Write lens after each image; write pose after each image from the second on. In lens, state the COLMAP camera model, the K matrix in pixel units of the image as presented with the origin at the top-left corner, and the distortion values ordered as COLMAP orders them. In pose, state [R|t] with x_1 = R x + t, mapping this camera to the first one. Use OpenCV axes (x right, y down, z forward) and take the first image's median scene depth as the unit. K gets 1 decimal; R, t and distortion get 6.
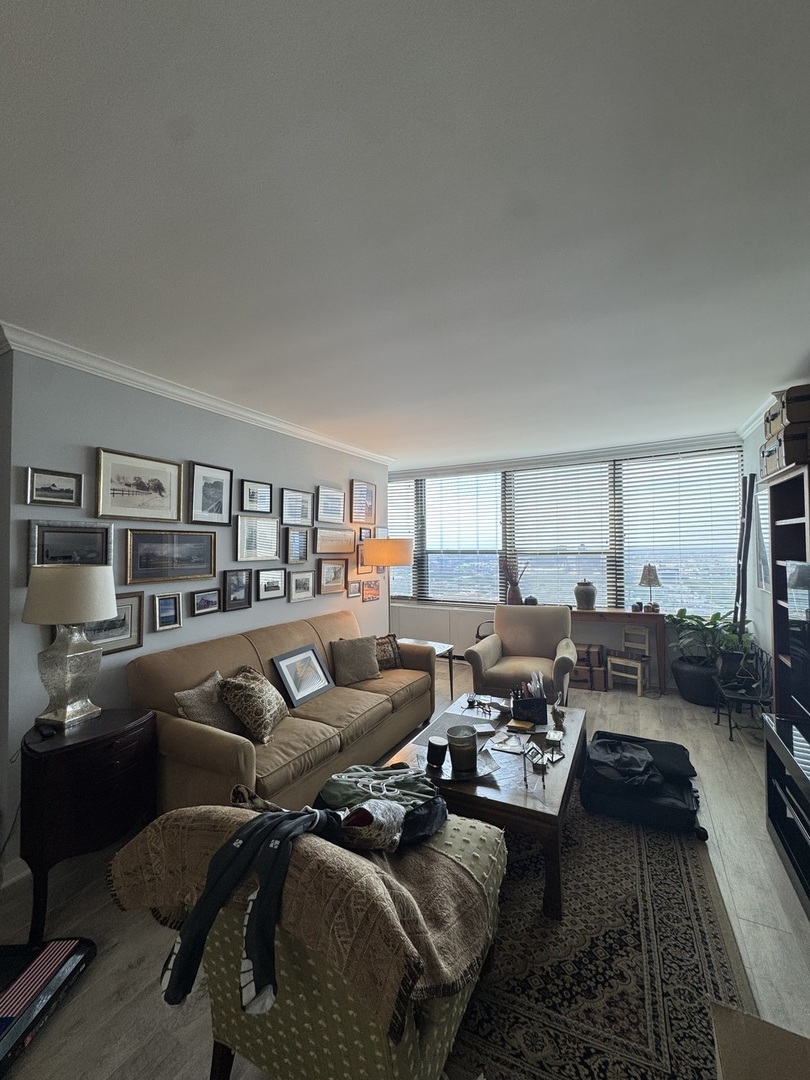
lens RADIAL K [[432.0, 0, 405.5], [0, 432.0, 539.0], [0, 0, 1]] dist [-0.003437, 0.000601]
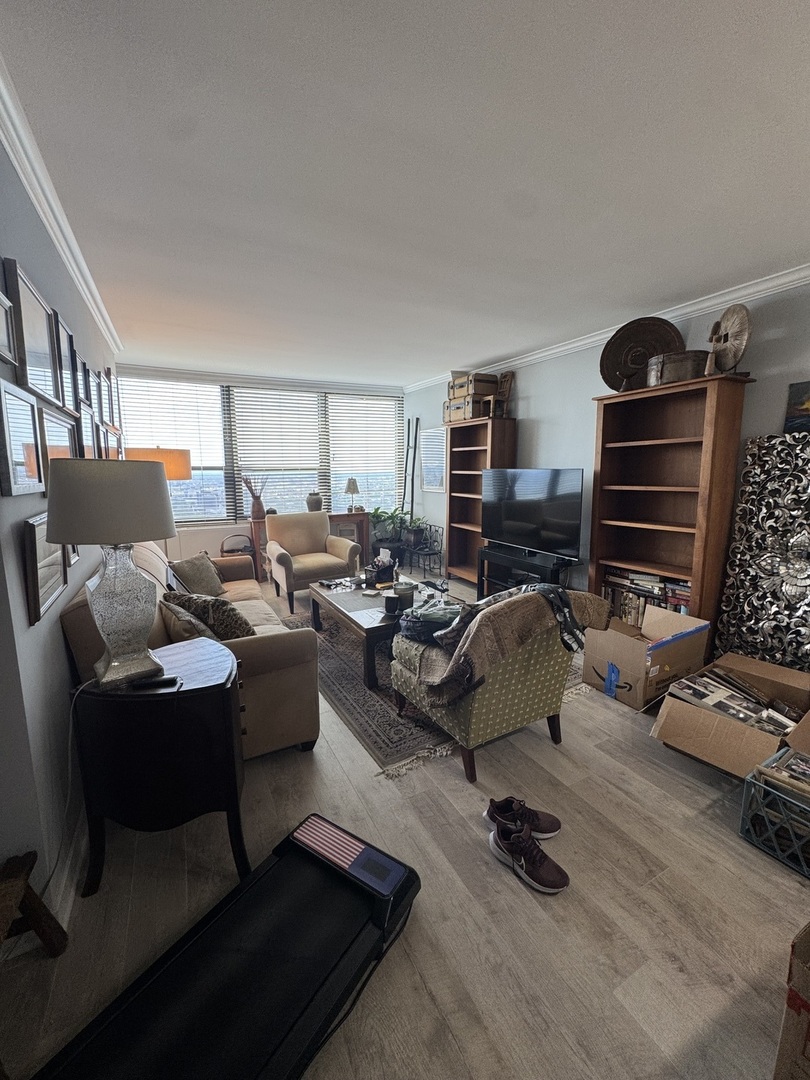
lens RADIAL K [[432.0, 0, 403.3], [0, 432.0, 539.6], [0, 0, 1]] dist [-0.003437, 0.000601]
pose [[0.563546, -0.126572, 0.816331, -0.627292], [-0.017245, 0.986174, 0.164811, 0.033291], [-0.825905, -0.106957, 0.553572, 0.135460]]
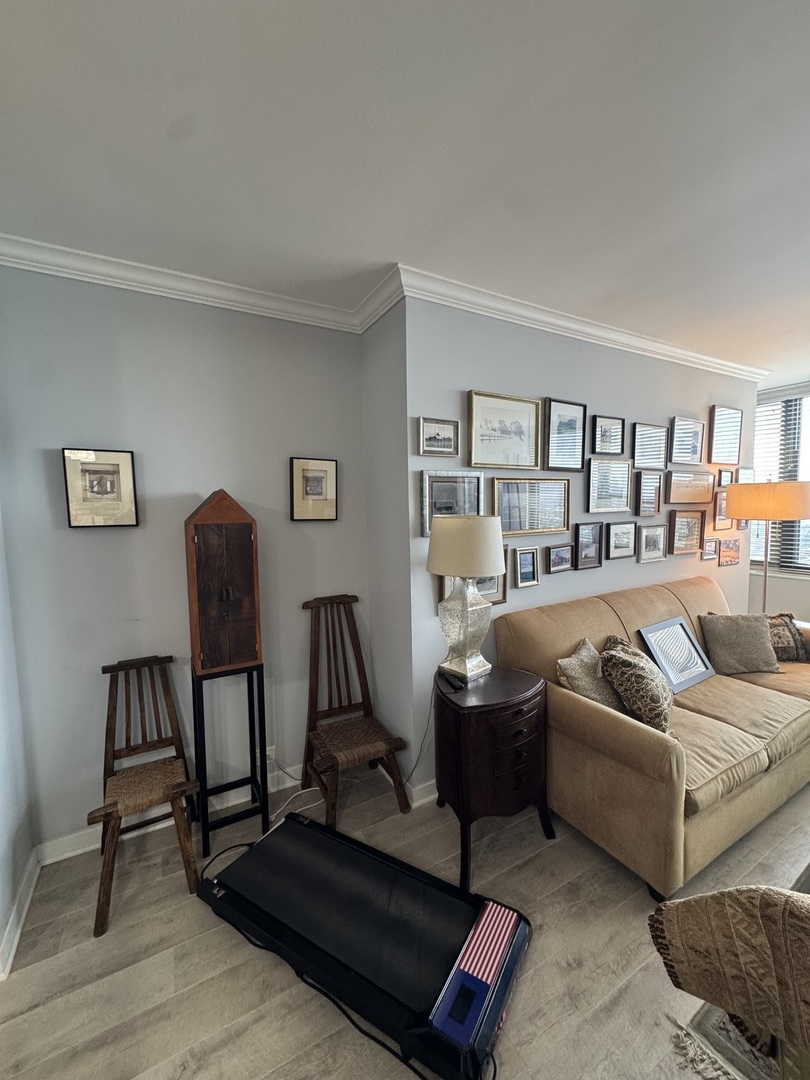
lens RADIAL K [[432.0, 0, 406.3], [0, 432.0, 540.6], [0, 0, 1]] dist [-0.003437, 0.000601]
pose [[0.844471, 0.031112, -0.534697, -0.213056], [0.027039, 0.994562, 0.100572, 0.009121], [0.534918, -0.099388, 0.839038, 0.071032]]
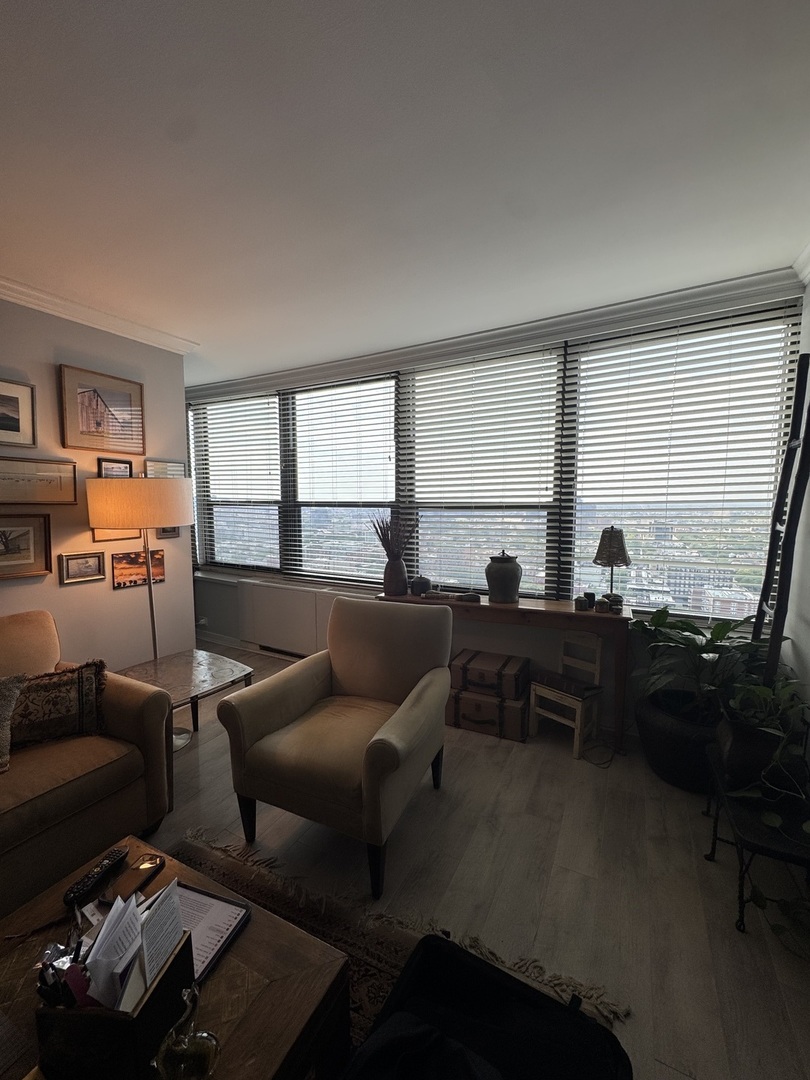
lens RADIAL K [[432.0, 0, 404.5], [0, 432.0, 541.0], [0, 0, 1]] dist [-0.003437, 0.000601]
pose [[0.999959, 0.006487, 0.006383, 0.379637], [-0.007169, 0.993538, 0.113276, 0.017855], [-0.005607, -0.113317, 0.993543, 0.570975]]
